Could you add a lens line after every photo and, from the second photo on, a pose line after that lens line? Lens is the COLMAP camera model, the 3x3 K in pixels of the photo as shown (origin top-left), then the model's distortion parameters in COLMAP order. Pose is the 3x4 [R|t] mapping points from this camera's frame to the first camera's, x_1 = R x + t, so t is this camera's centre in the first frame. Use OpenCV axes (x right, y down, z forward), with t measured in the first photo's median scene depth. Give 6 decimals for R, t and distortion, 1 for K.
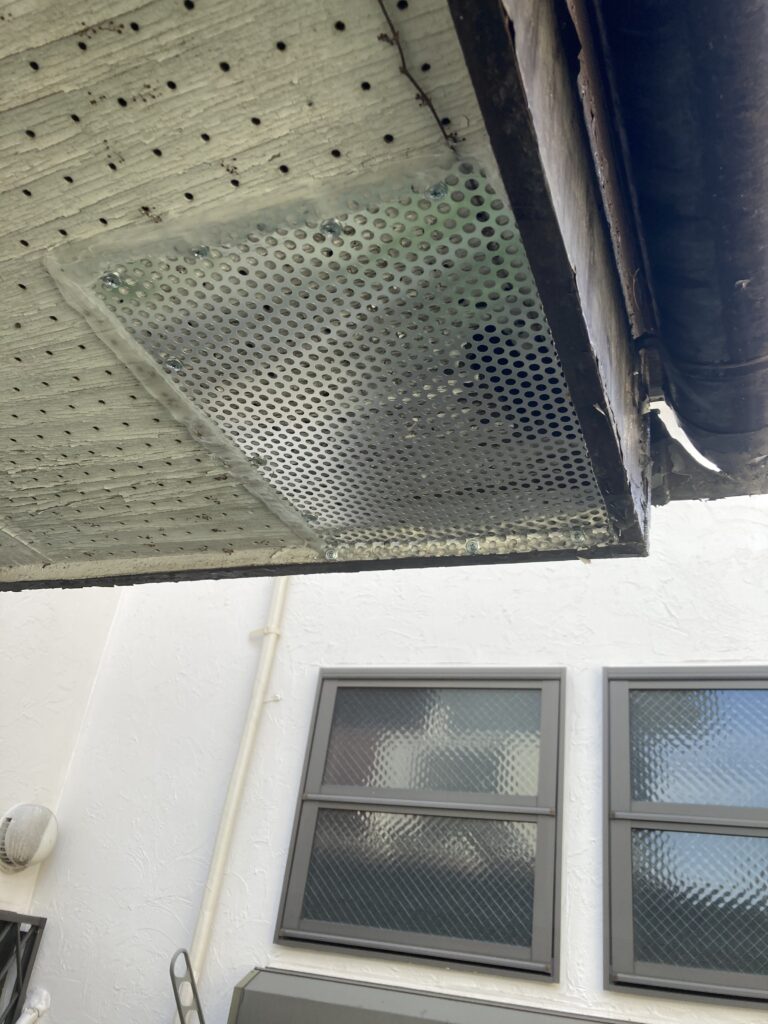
lens RADIAL K [[835.4, 0, 384.0], [0, 835.4, 512.0], [0, 0, 1]] dist [-0.001225, -0.002156]
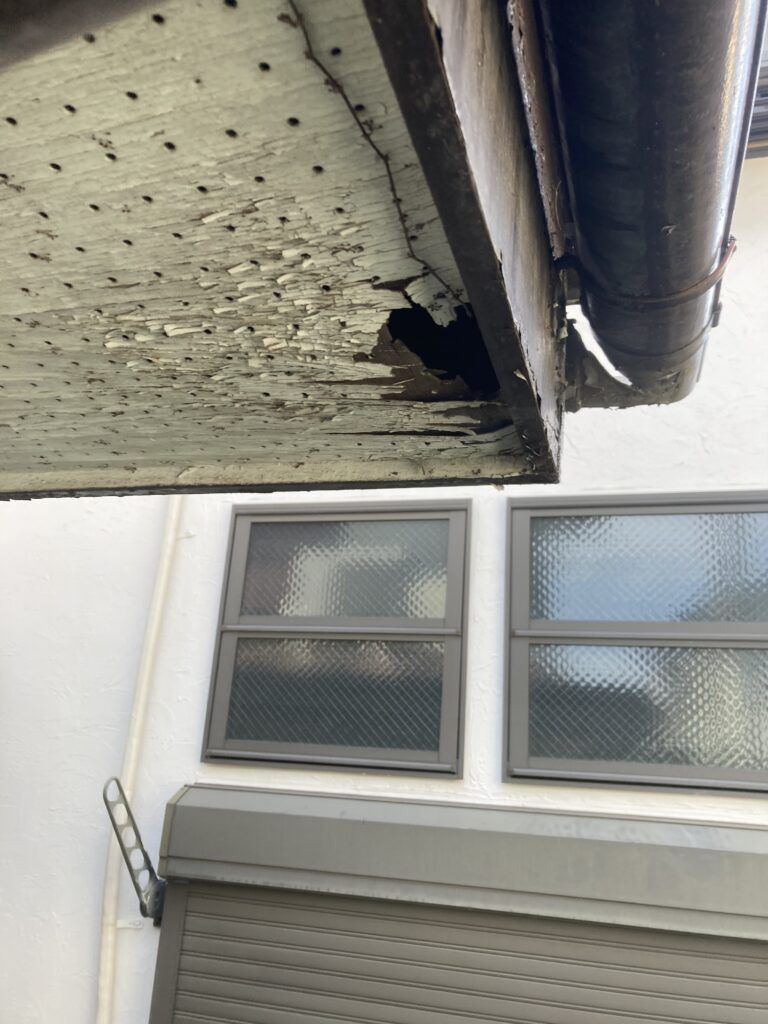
lens RADIAL K [[830.4, 0, 402.8], [0, 830.4, 512.2], [0, 0, 1]] dist [-0.012569, -0.004607]
pose [[0.991354, -0.032571, 0.127104, -0.001853], [0.003743, 0.975326, 0.220738, -0.115861], [-0.131158, -0.218353, 0.967016, 0.037290]]
